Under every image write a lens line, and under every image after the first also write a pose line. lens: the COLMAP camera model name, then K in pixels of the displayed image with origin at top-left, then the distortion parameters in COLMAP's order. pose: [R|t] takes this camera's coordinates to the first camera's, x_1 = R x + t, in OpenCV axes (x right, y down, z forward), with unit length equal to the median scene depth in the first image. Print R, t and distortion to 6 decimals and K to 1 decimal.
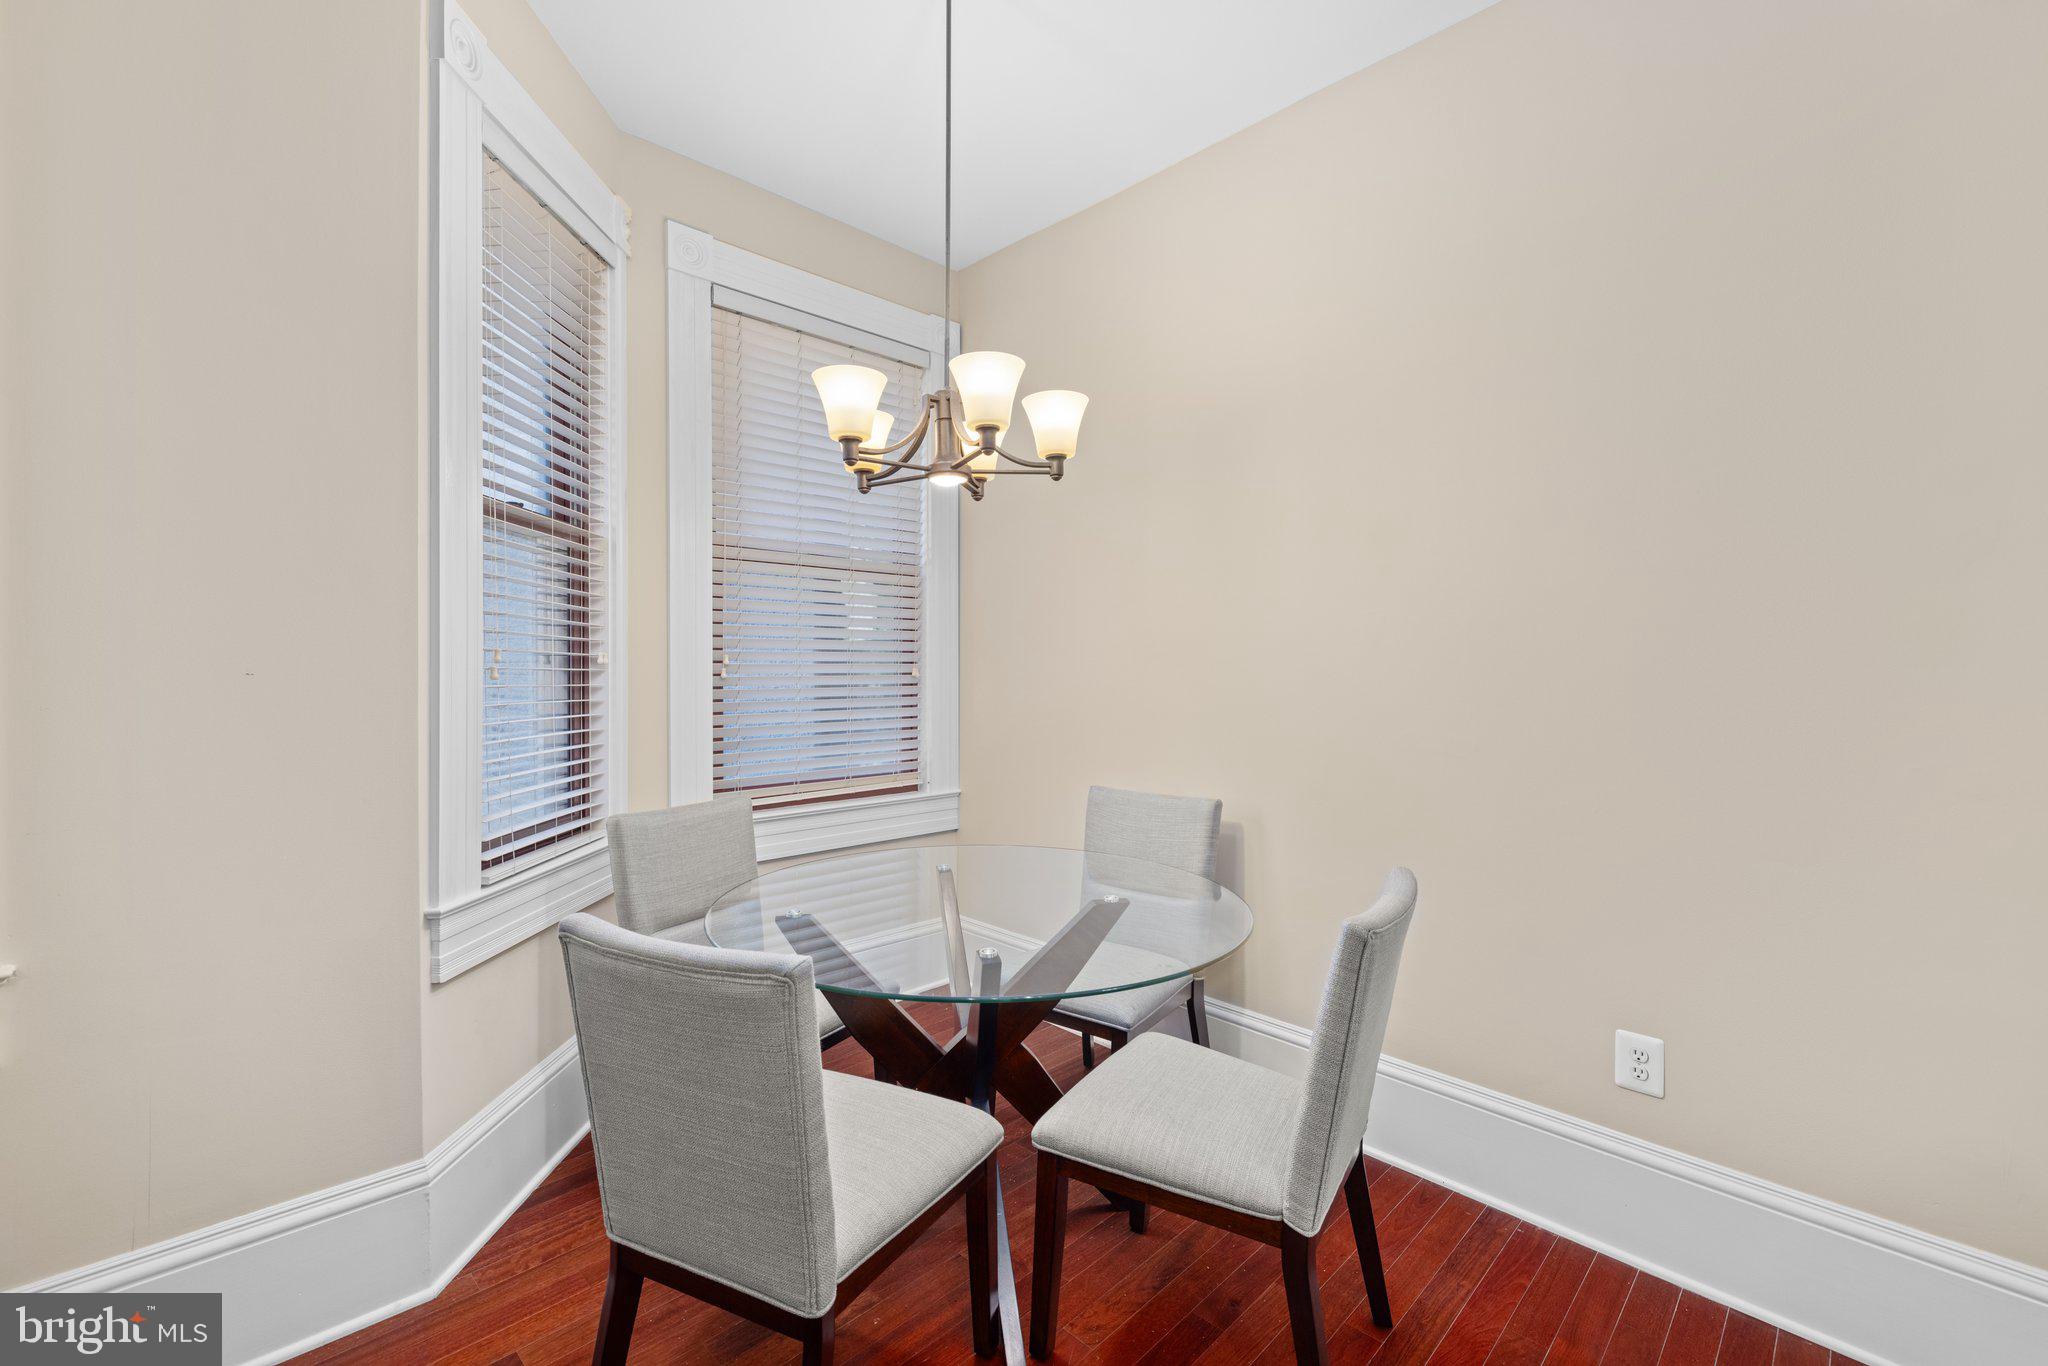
lens RADIAL K [[864.1, 0, 1025.1], [0, 864.1, 673.5], [0, 0, 1]] dist [-0.012569, 0.002818]
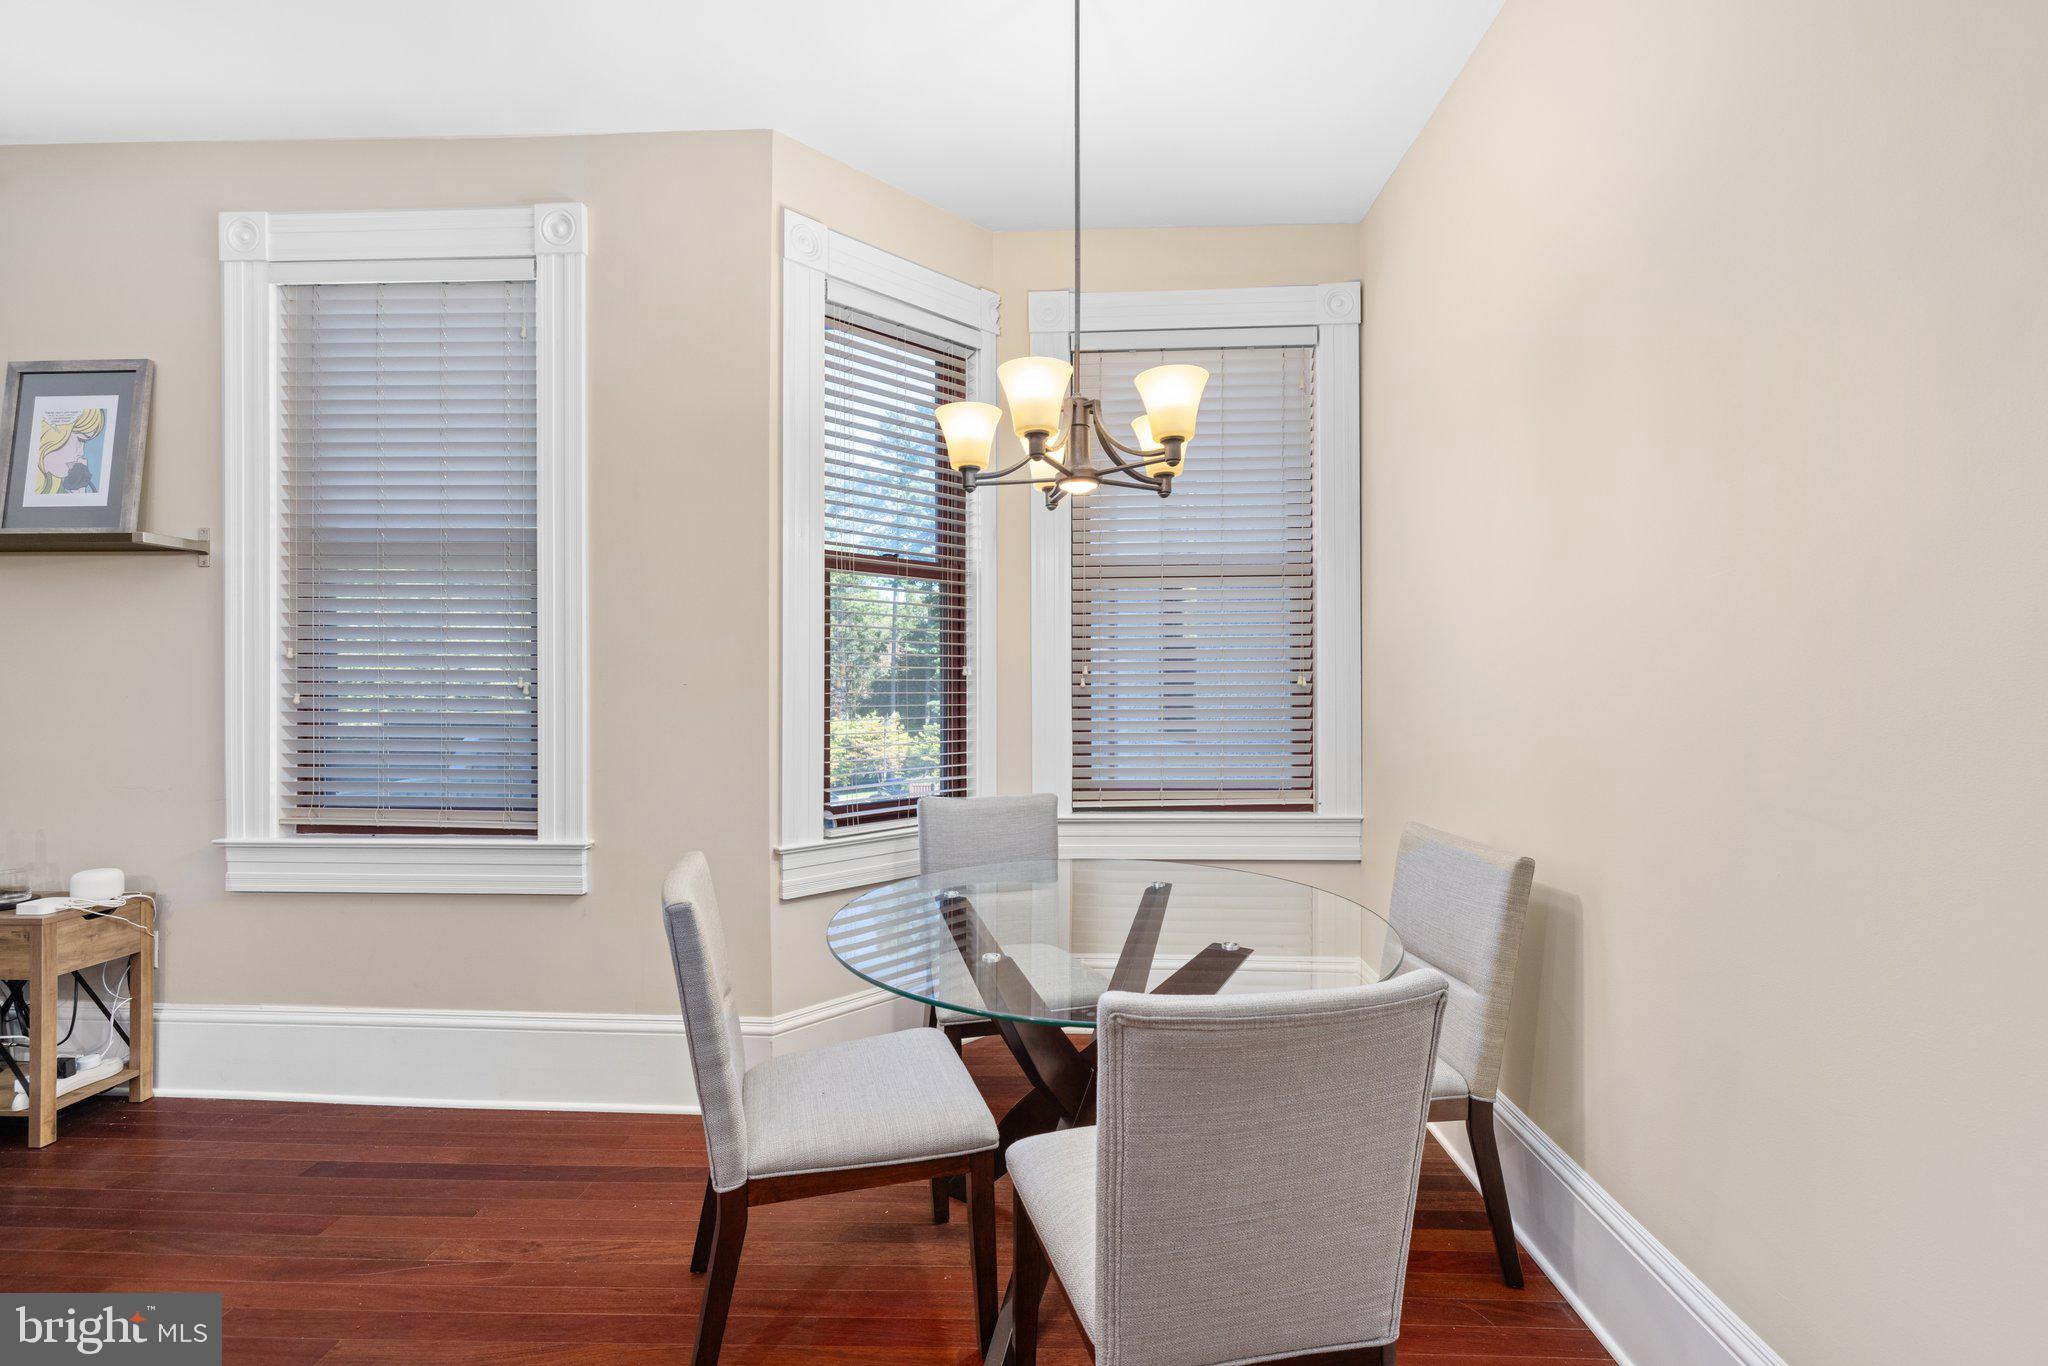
lens RADIAL K [[864.1, 0, 1012.8], [0, 864.1, 676.7], [0, 0, 1]] dist [-0.012569, 0.002818]
pose [[0.684111, -0.010439, -0.729303, 0.452635], [0.004869, 0.999941, -0.009746, 0.002776], [0.729361, 0.003116, 0.684122, 0.208430]]
